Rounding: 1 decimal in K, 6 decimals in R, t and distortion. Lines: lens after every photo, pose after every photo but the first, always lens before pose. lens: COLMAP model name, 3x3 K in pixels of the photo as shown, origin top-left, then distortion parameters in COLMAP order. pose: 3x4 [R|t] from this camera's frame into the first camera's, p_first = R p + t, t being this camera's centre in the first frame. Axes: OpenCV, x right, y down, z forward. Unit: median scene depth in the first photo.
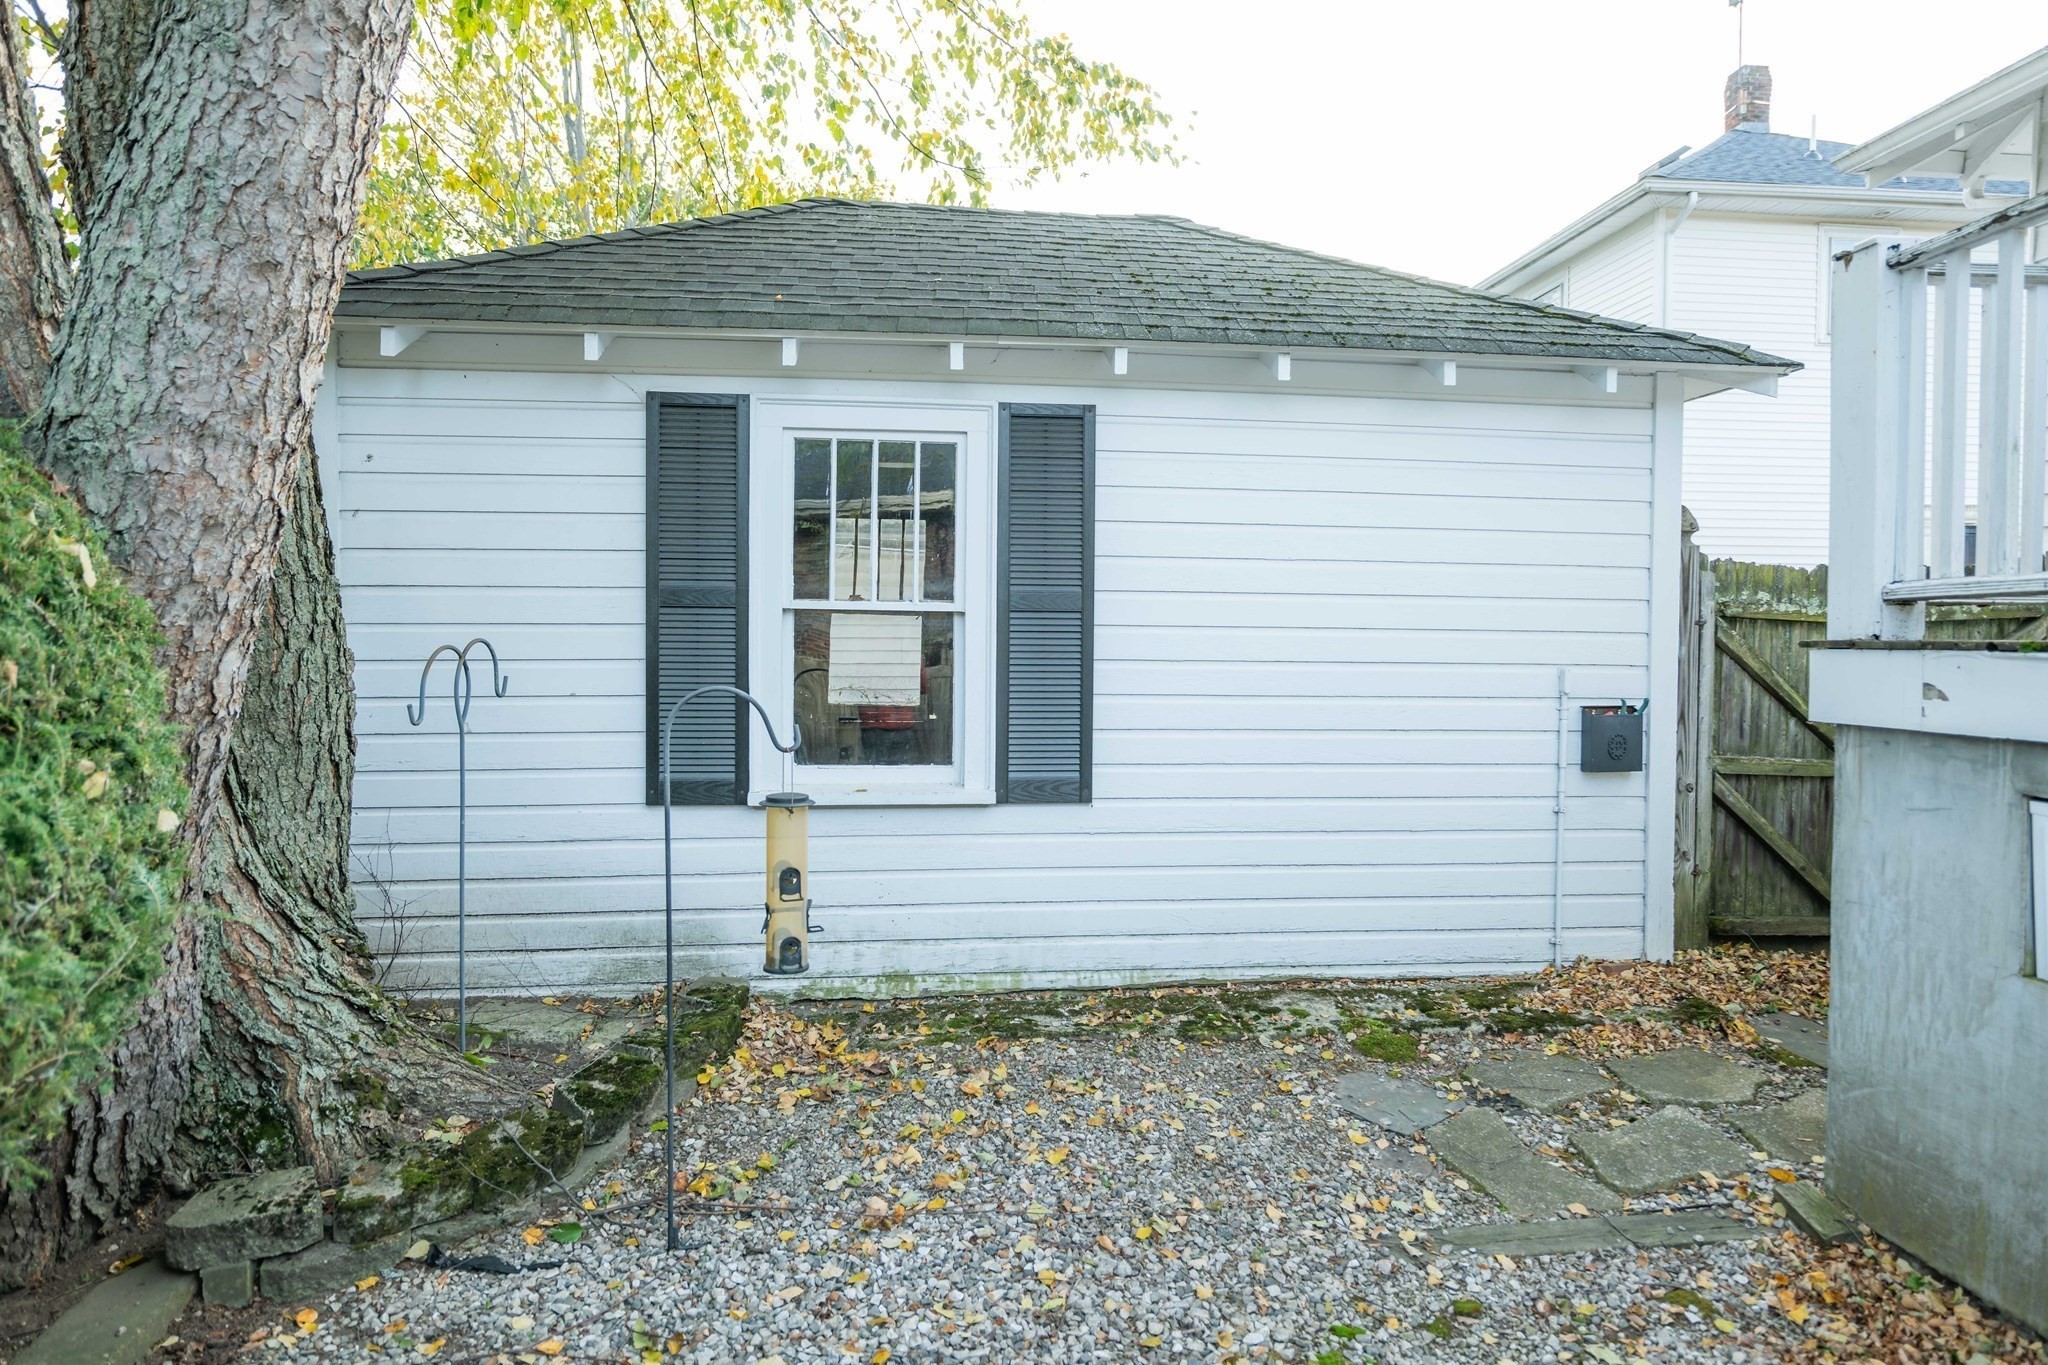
lens RADIAL K [[1178.4, 0, 1024.0], [0, 1178.4, 682.5], [0, 0, 1]] dist [0.000400, -0.000005]
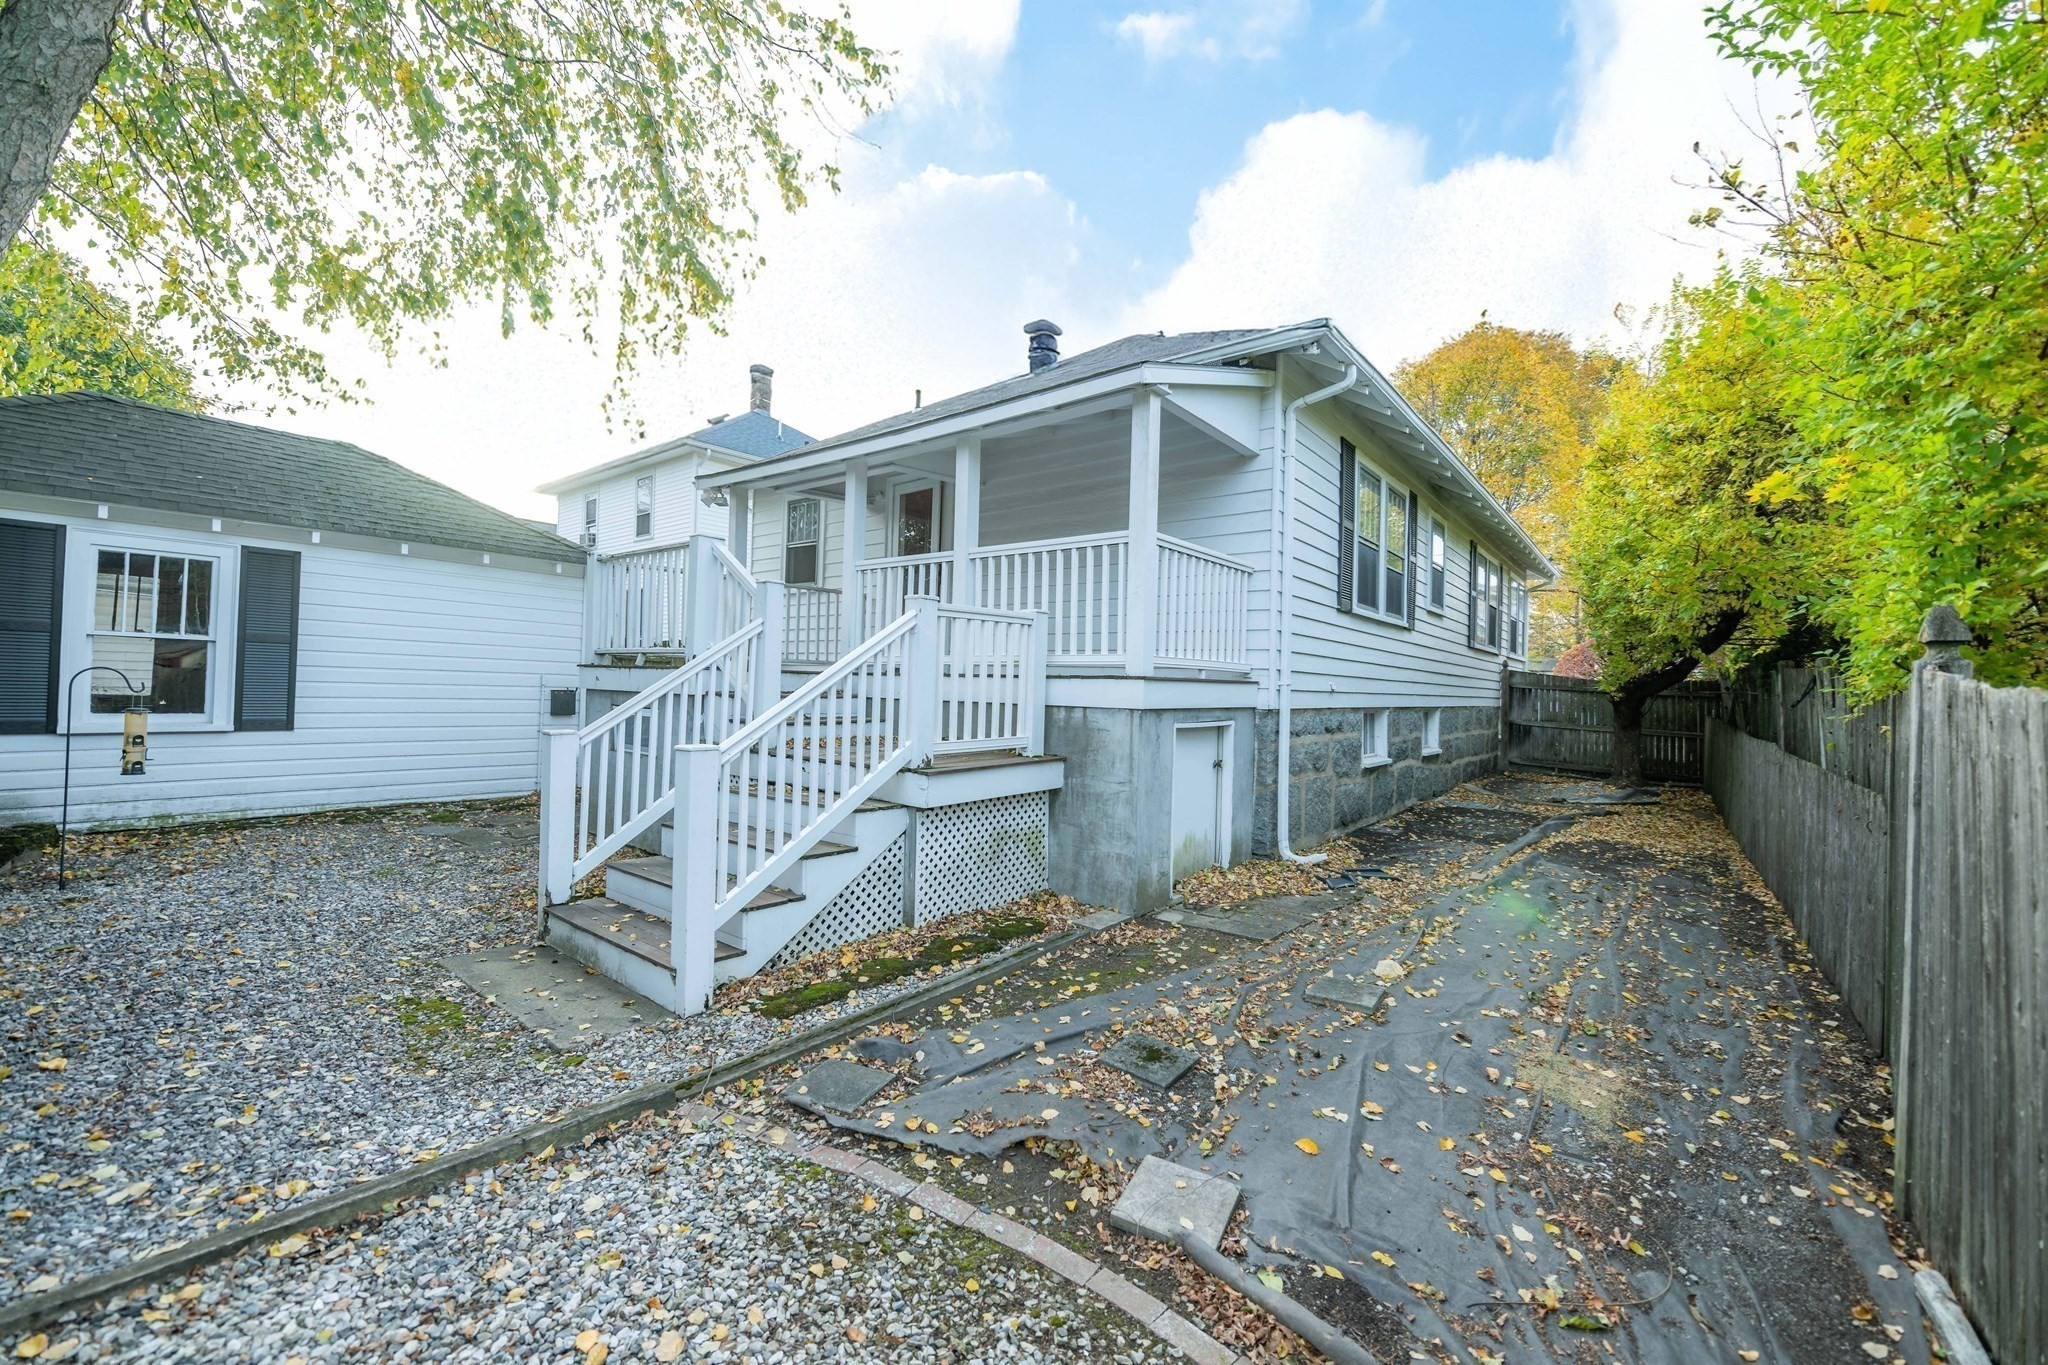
lens RADIAL K [[804.0, 0, 1024.4], [0, 804.0, 674.9], [0, 0, 1]] dist [-0.000521, -0.000386]
pose [[0.711535, 0.023544, 0.702257, -0.028618], [-0.002987, 0.999531, -0.030485, 0.041430], [-0.702645, 0.019594, 0.711271, -1.057035]]
